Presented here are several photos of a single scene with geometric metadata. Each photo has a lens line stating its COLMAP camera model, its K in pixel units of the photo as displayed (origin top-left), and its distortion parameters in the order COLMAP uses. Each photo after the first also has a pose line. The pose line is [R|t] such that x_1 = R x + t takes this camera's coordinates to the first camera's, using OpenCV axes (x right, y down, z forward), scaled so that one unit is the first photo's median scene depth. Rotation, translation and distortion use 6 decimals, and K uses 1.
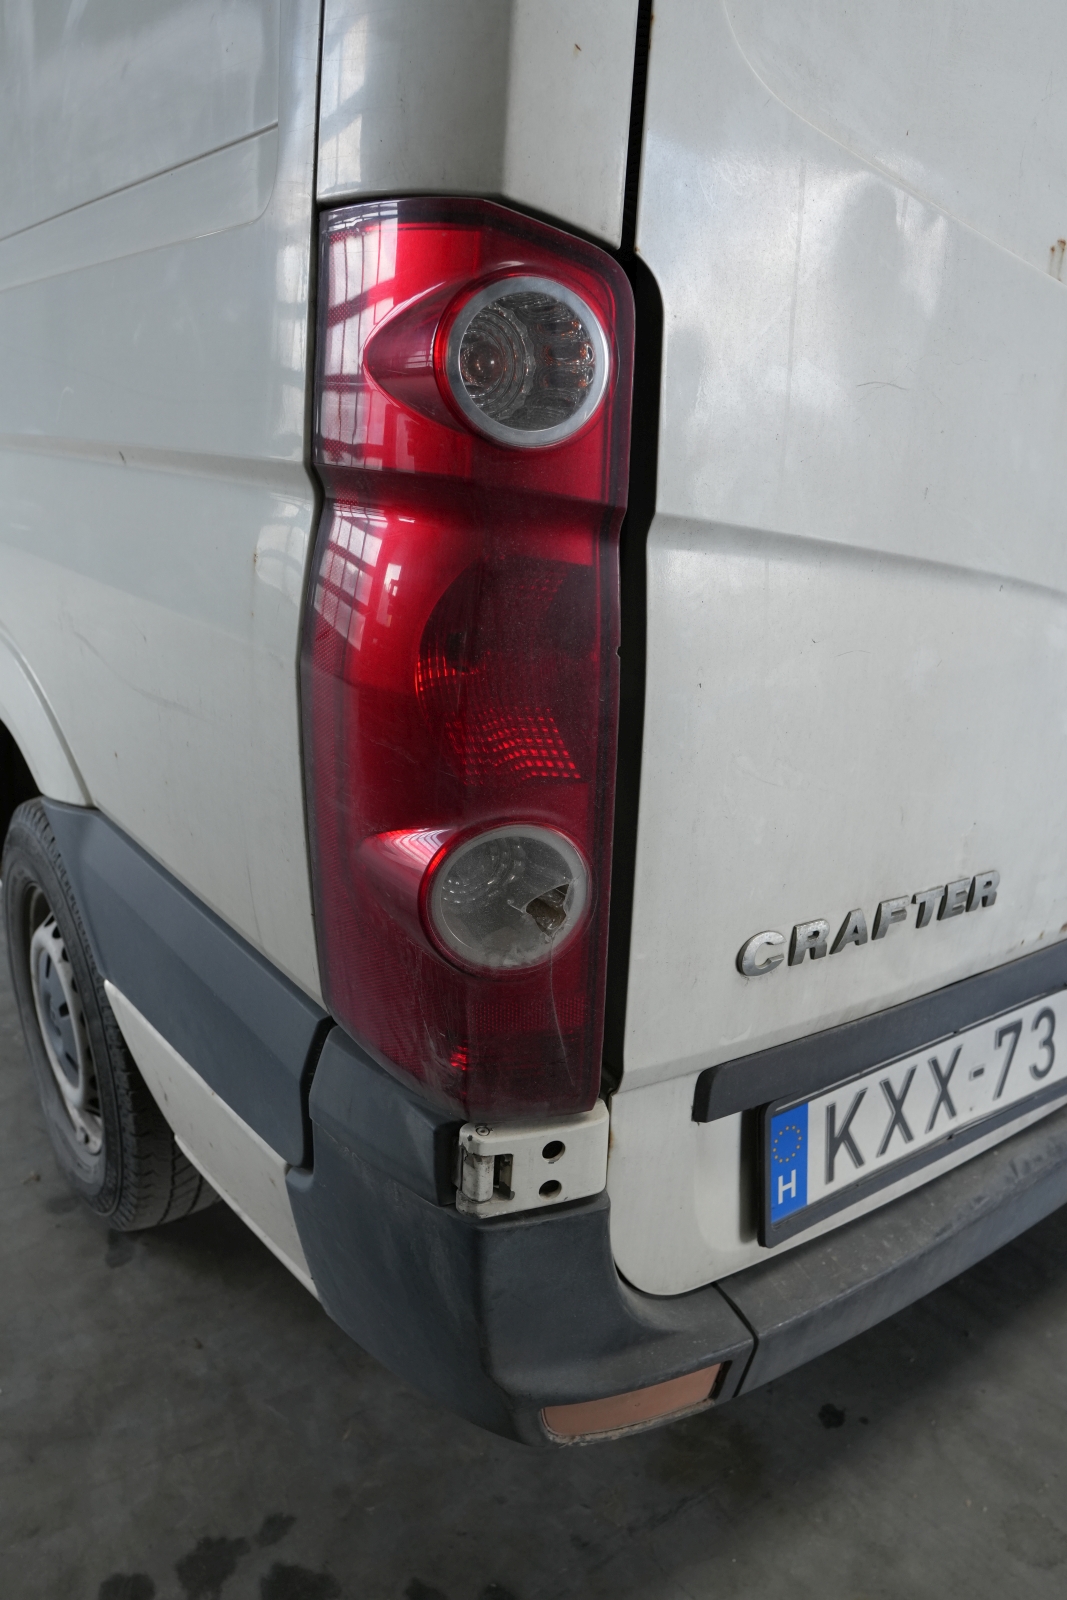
lens RADIAL K [[1158.6, 0, 533.5], [0, 1158.6, 800.0], [0, 0, 1]] dist [-0.113245, -0.000854]
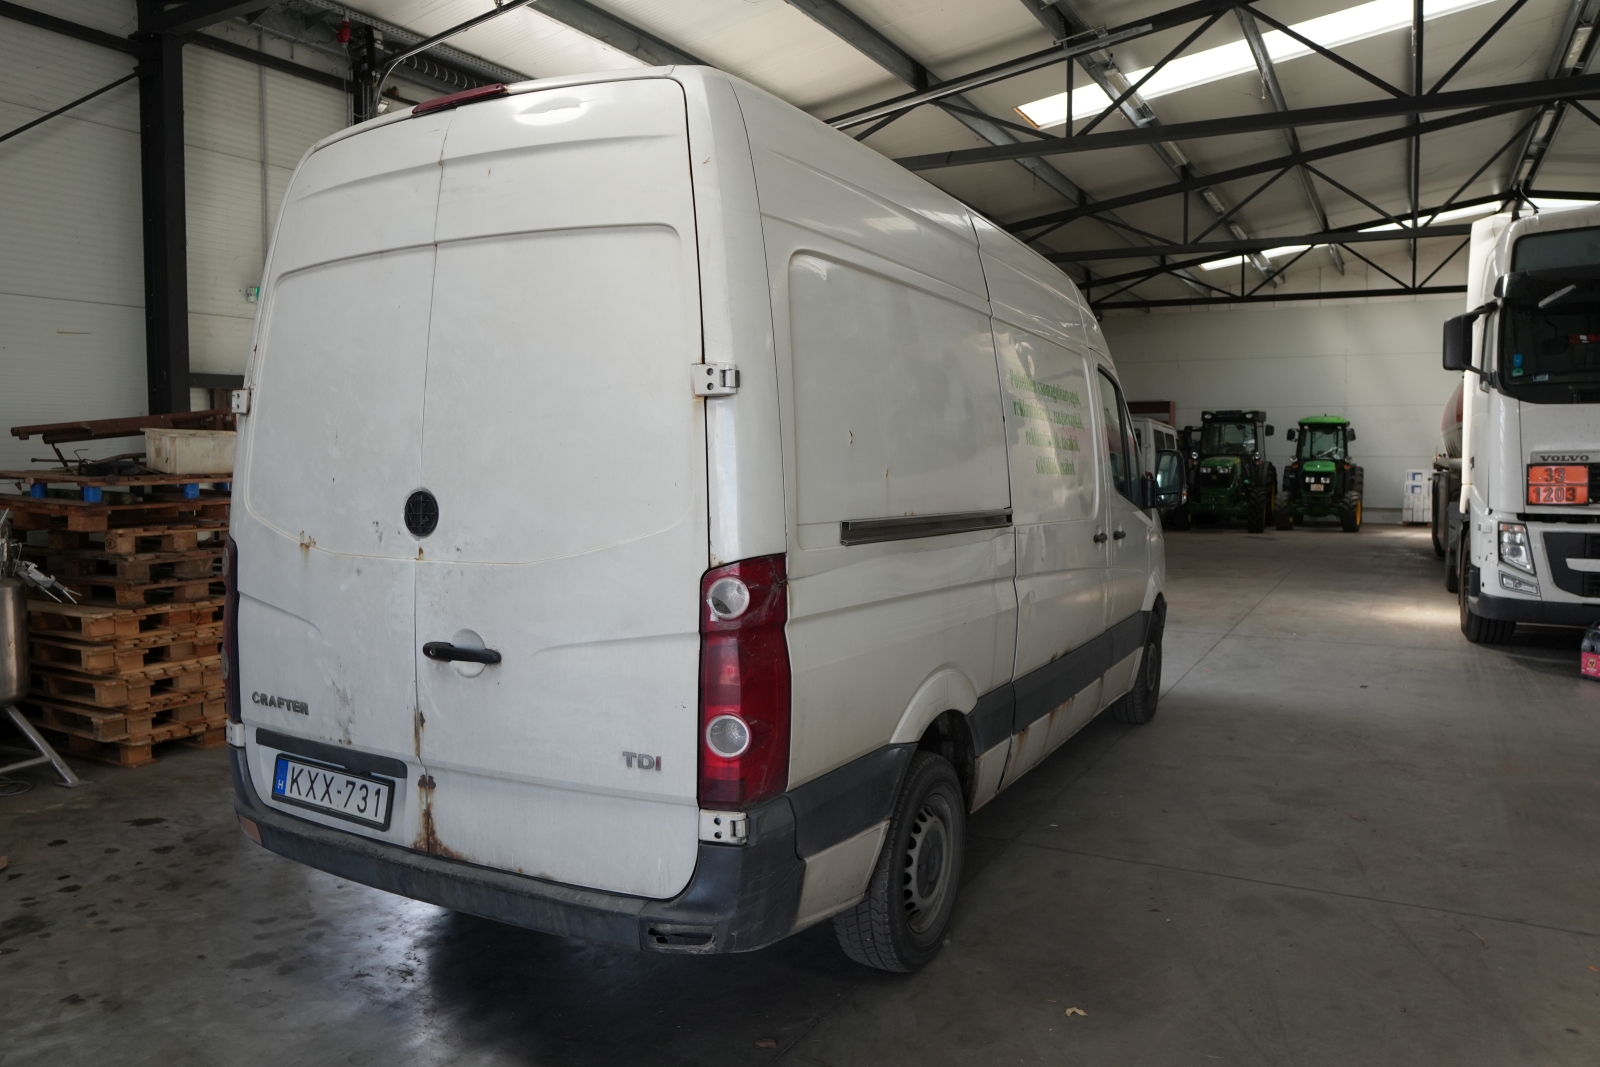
lens RADIAL K [[1126.7, 0, 800.0], [0, 1126.7, 533.5], [0, 0, 1]] dist [-0.104991, 0.062990]
pose [[0.438696, 0.018729, -0.898440, 4.228156], [-0.288045, 0.949961, -0.120845, -0.470150], [0.851220, 0.311805, 0.422139, 0.760029]]
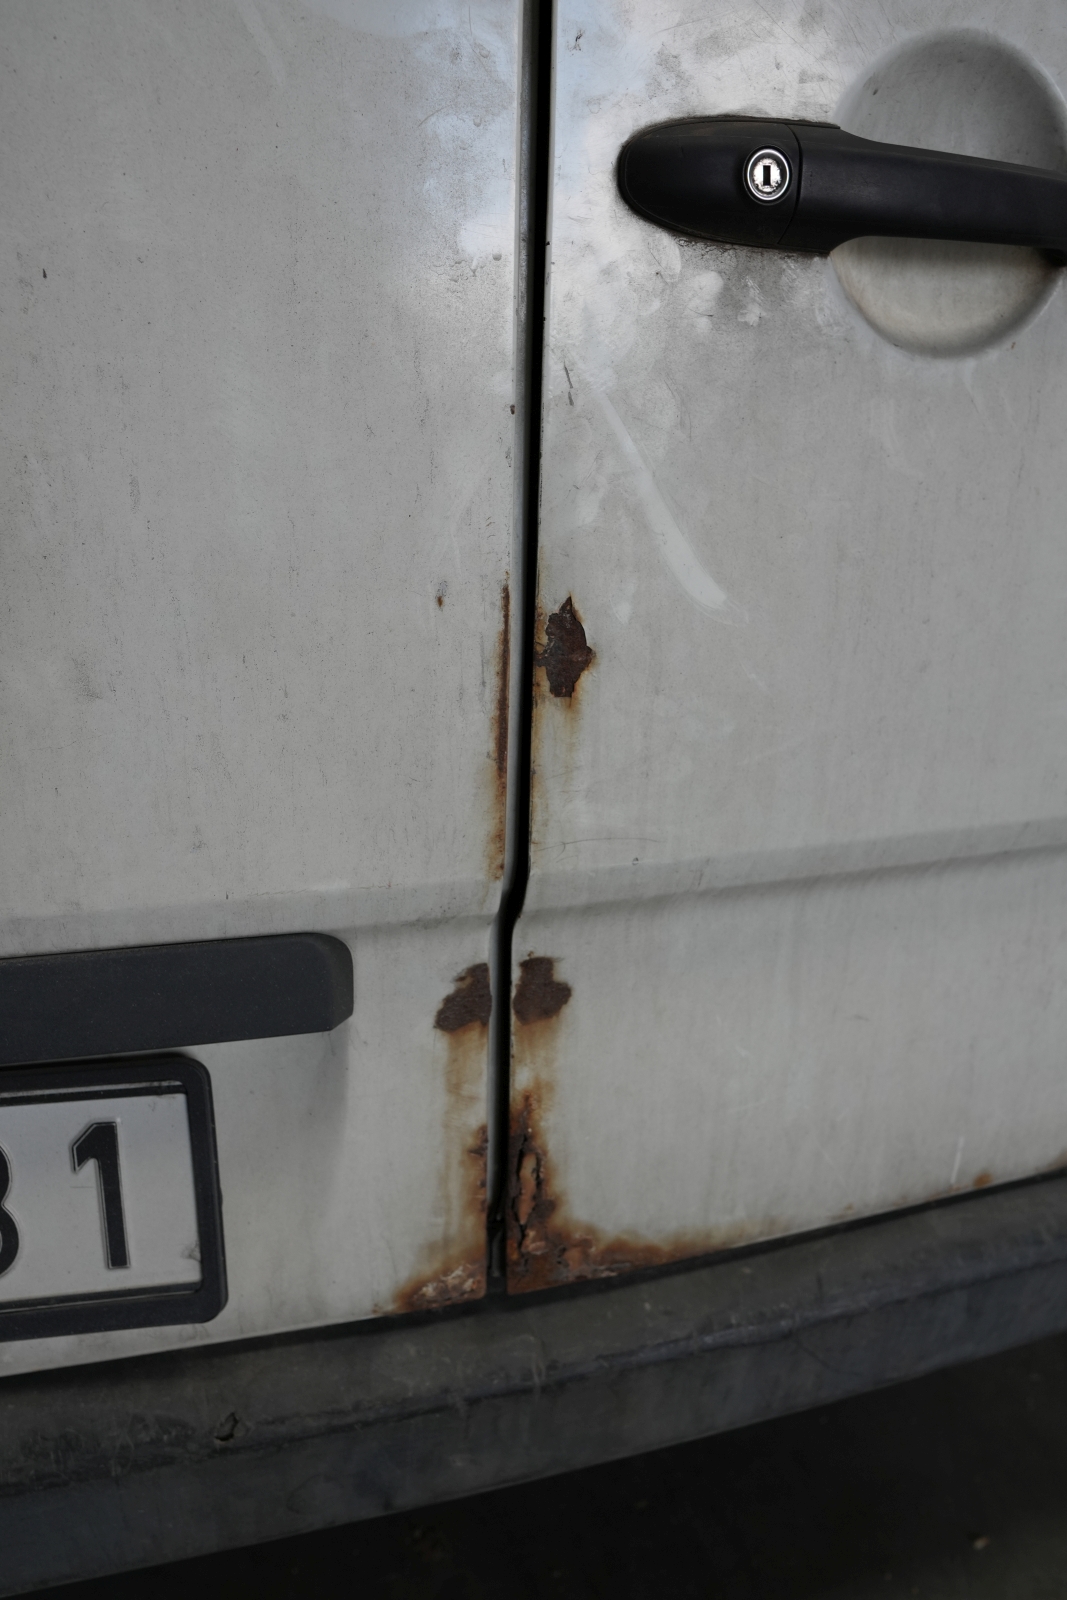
lens RADIAL K [[1126.7, 0, 533.5], [0, 1126.7, 800.0], [0, 0, 1]] dist [-0.104991, 0.062990]
pose [[0.940047, 0.097923, -0.326685, 1.037913], [-0.100079, 0.994927, 0.010245, 0.031927], [0.326031, 0.023063, 0.945078, 0.852121]]
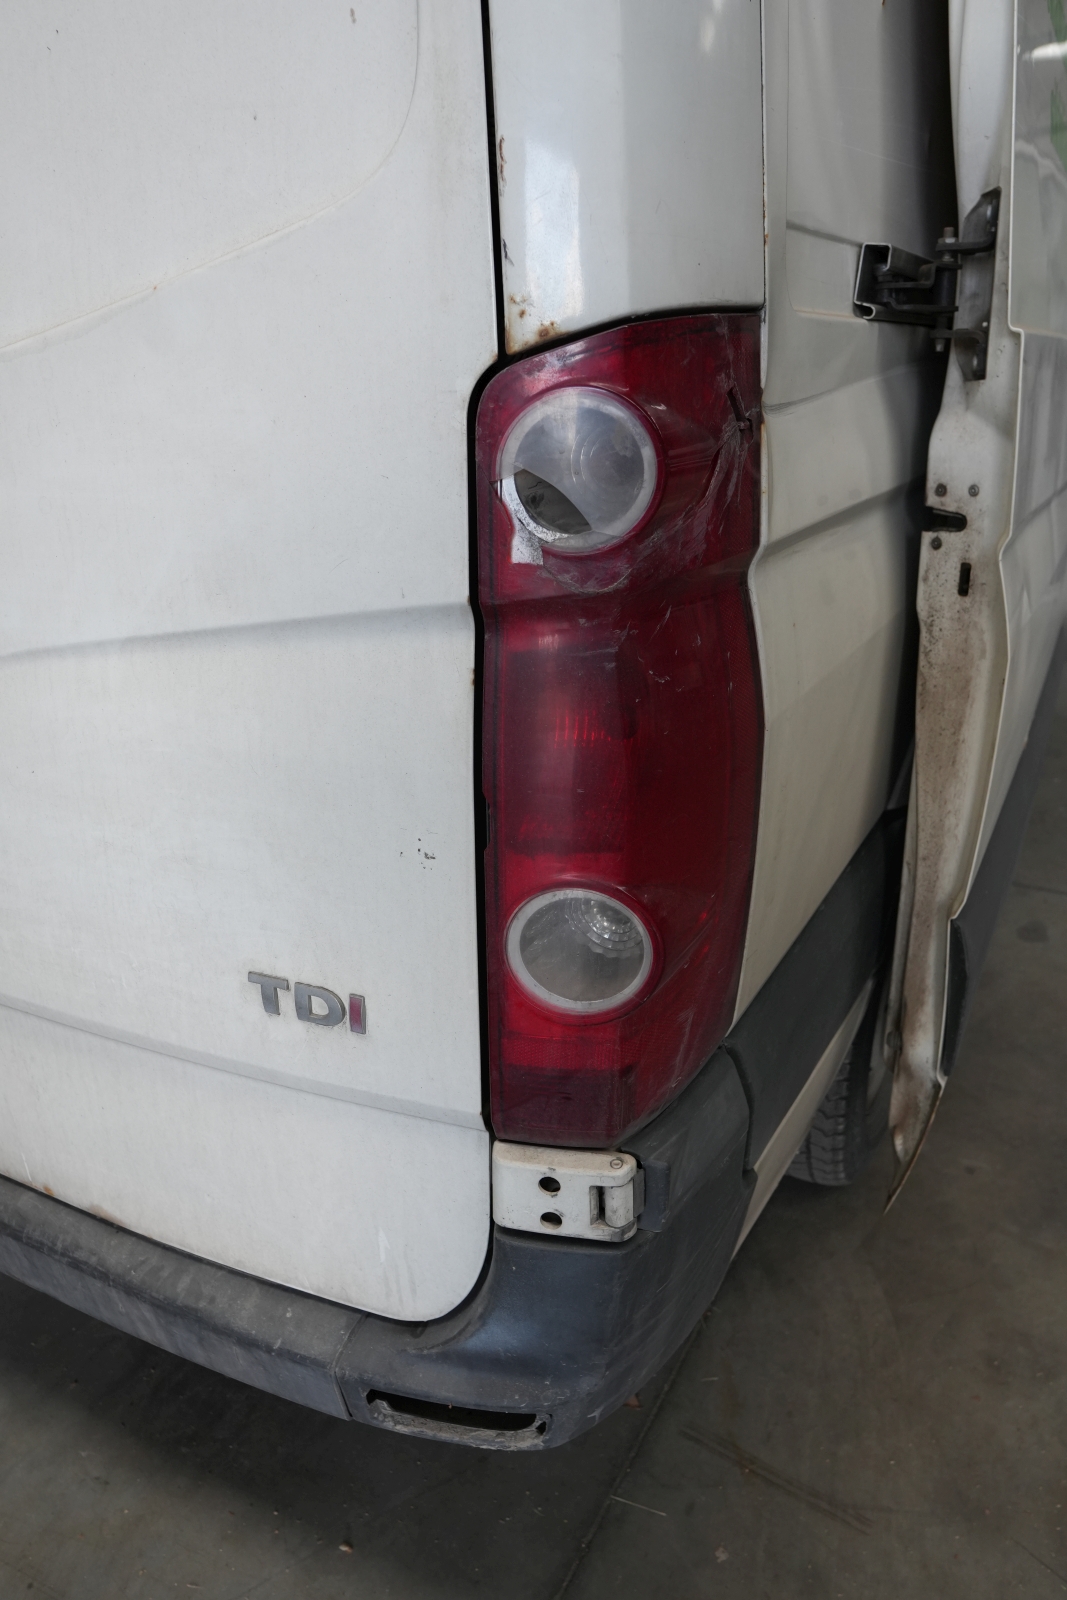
lens RADIAL K [[1126.7, 0, 533.5], [0, 1126.7, 800.0], [0, 0, 1]] dist [-0.104991, 0.062990]
pose [[0.450718, 0.294616, -0.842648, 2.290858], [-0.263750, 0.945774, 0.189597, -0.533841], [0.852813, 0.136794, 0.503982, 1.481096]]
